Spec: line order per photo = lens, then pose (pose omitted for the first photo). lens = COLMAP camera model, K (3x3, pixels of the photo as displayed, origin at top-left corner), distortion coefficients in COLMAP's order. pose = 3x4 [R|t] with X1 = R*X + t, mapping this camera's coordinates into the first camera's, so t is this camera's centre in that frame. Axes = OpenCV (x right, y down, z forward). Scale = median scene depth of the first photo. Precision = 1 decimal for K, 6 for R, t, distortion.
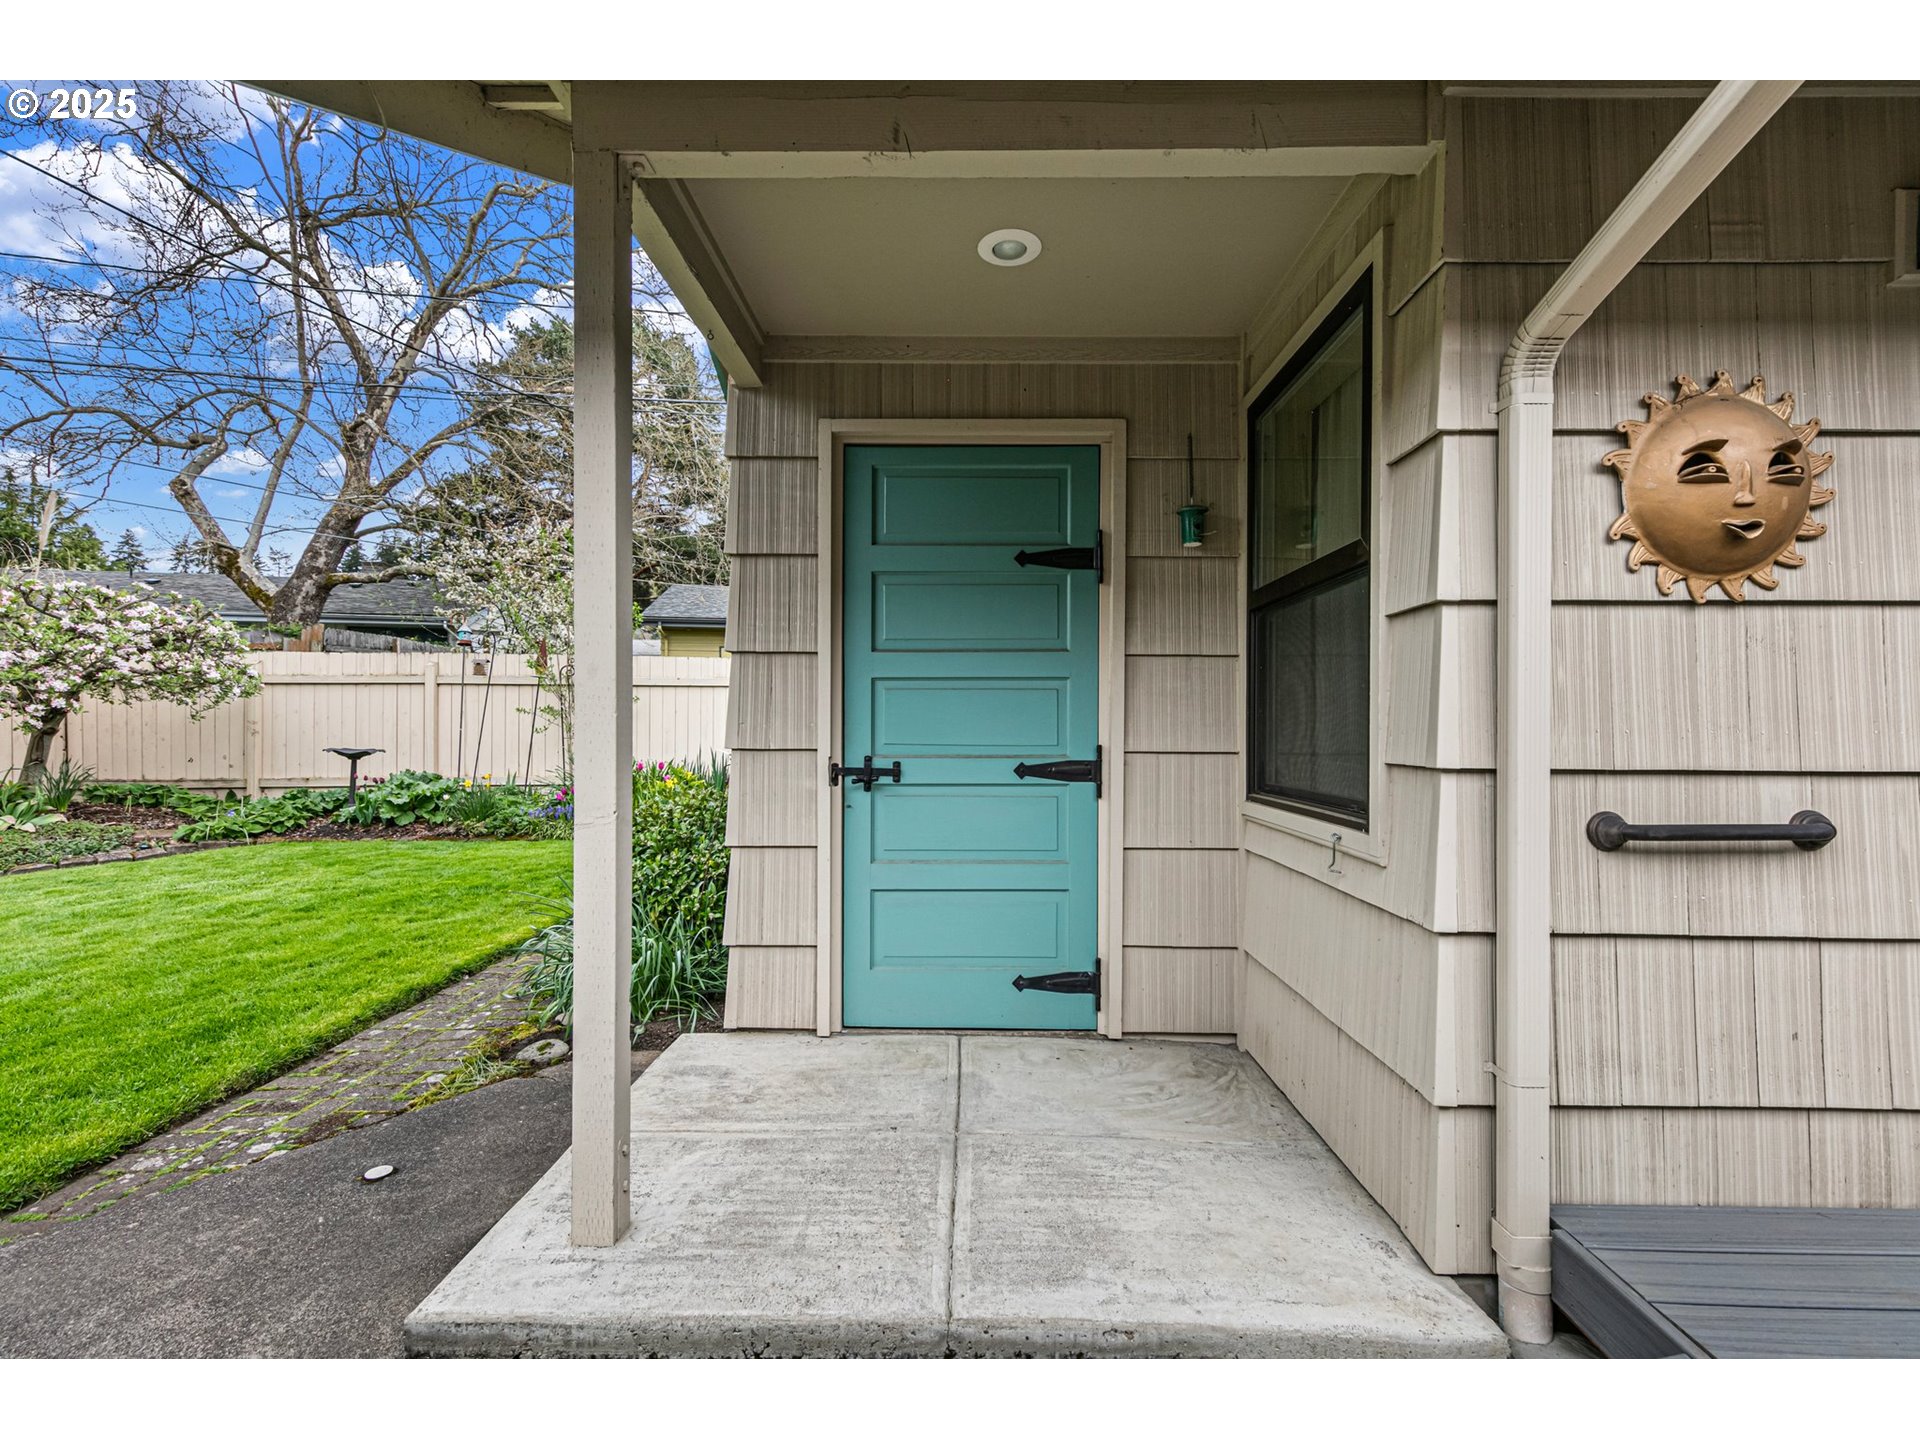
lens RADIAL K [[823.0, 0, 969.3], [0, 823.0, 729.4], [0, 0, 1]] dist [0.007460, -0.001141]
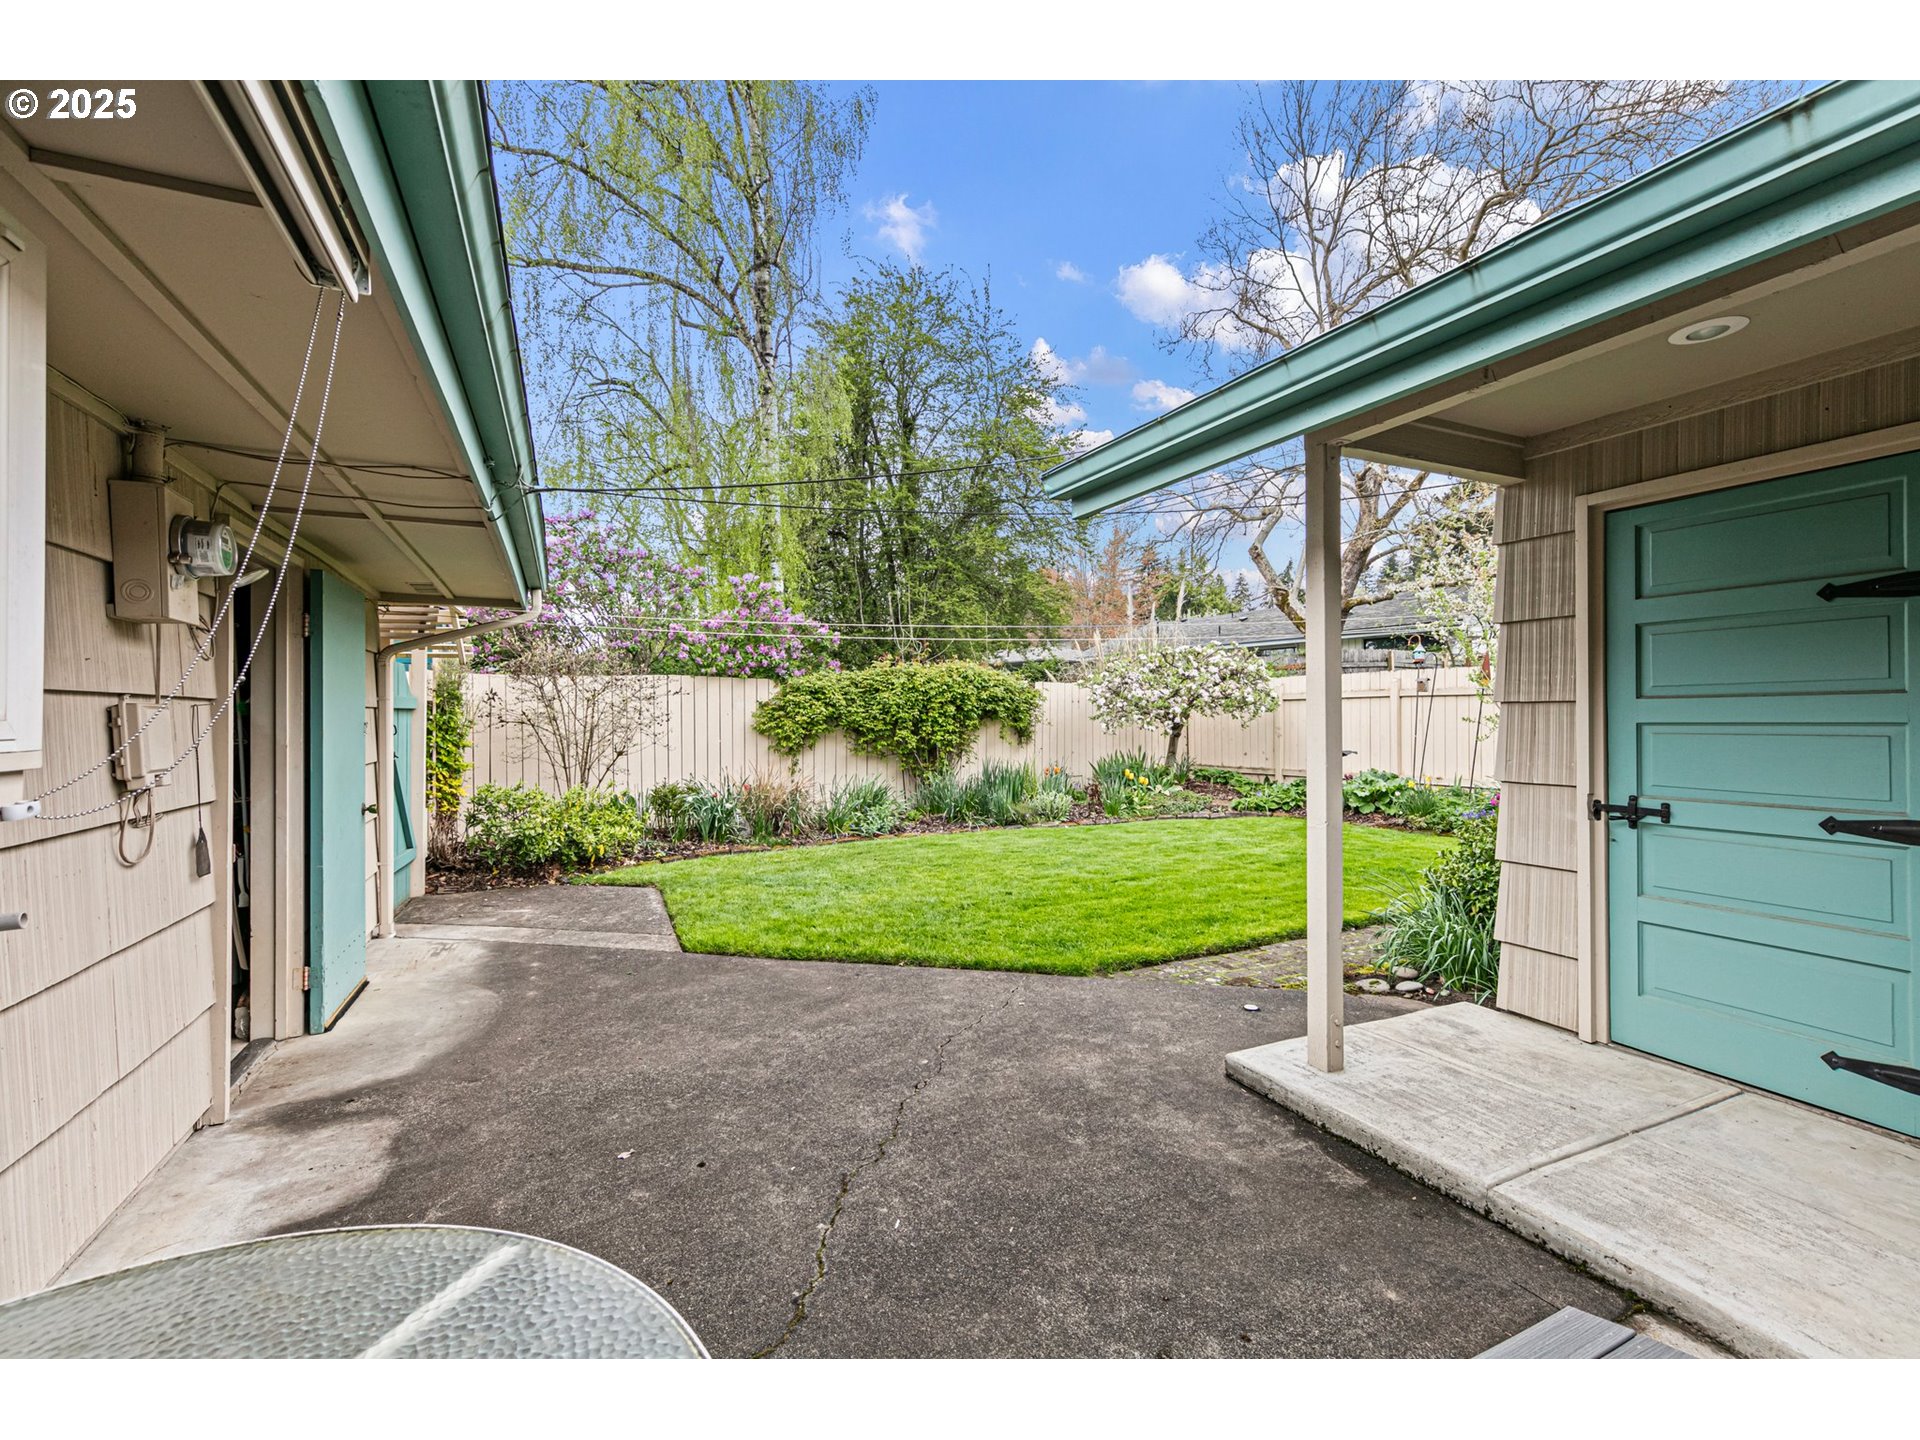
lens RADIAL K [[823.0, 0, 956.6], [0, 823.0, 716.4], [0, 0, 1]] dist [0.007460, -0.001141]
pose [[0.430322, -0.006893, -0.902649, 0.470825], [0.002697, 0.999976, -0.006351, -0.066372], [0.902671, 0.000298, 0.430330, -0.261490]]
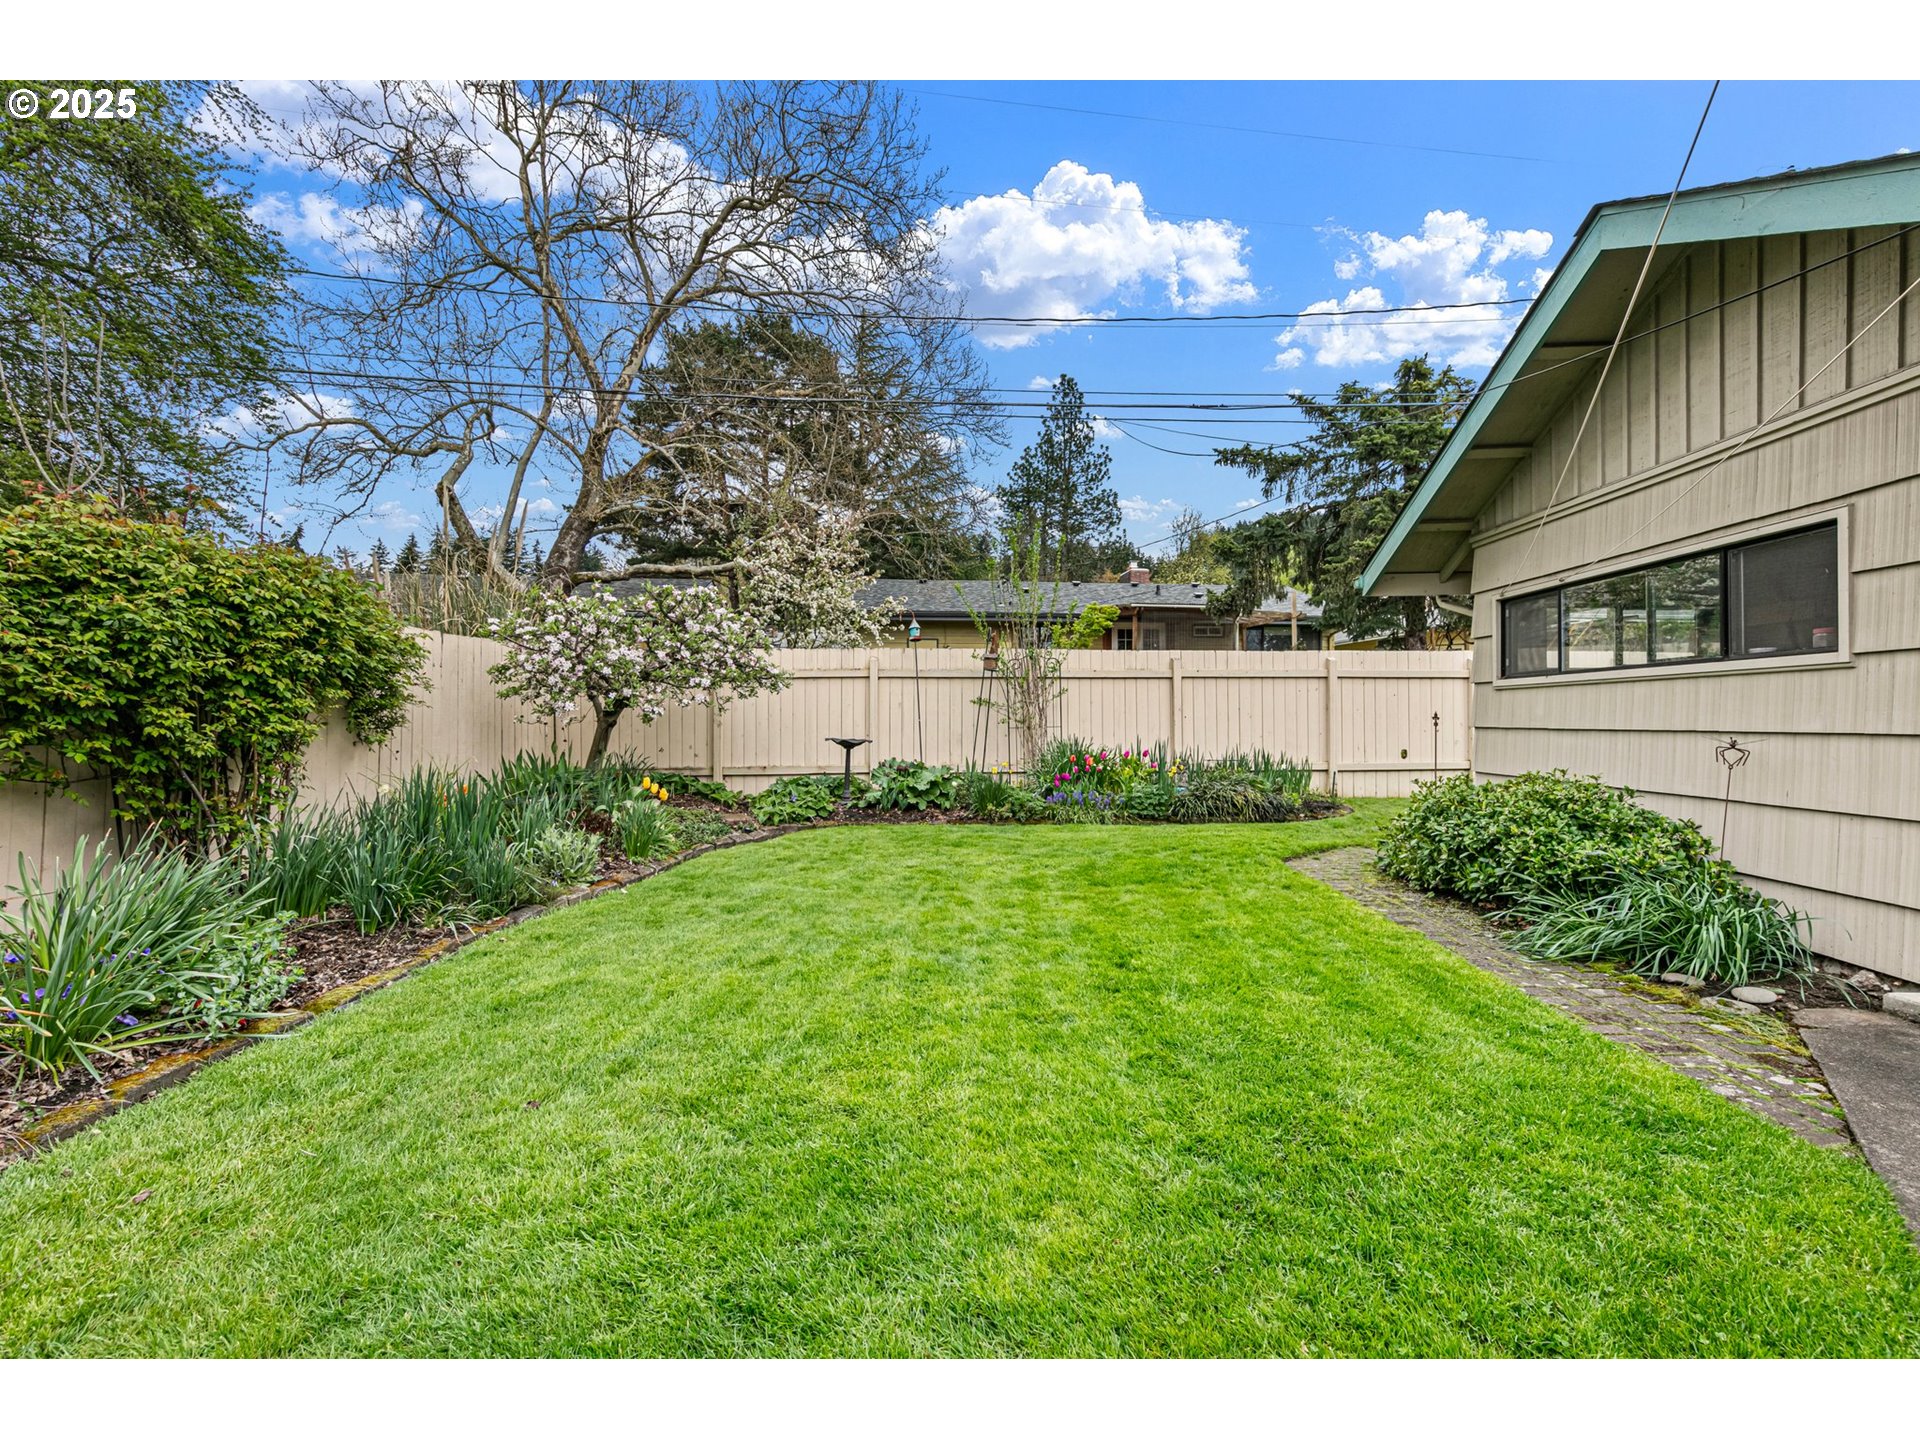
lens RADIAL K [[823.0, 0, 975.1], [0, 823.0, 714.1], [0, 0, 1]] dist [0.007460, -0.001141]
pose [[0.999236, -0.005630, -0.038678, -1.518440], [0.005458, 0.999975, -0.004562, -0.007583], [0.038702, 0.004347, 0.999241, -0.177184]]
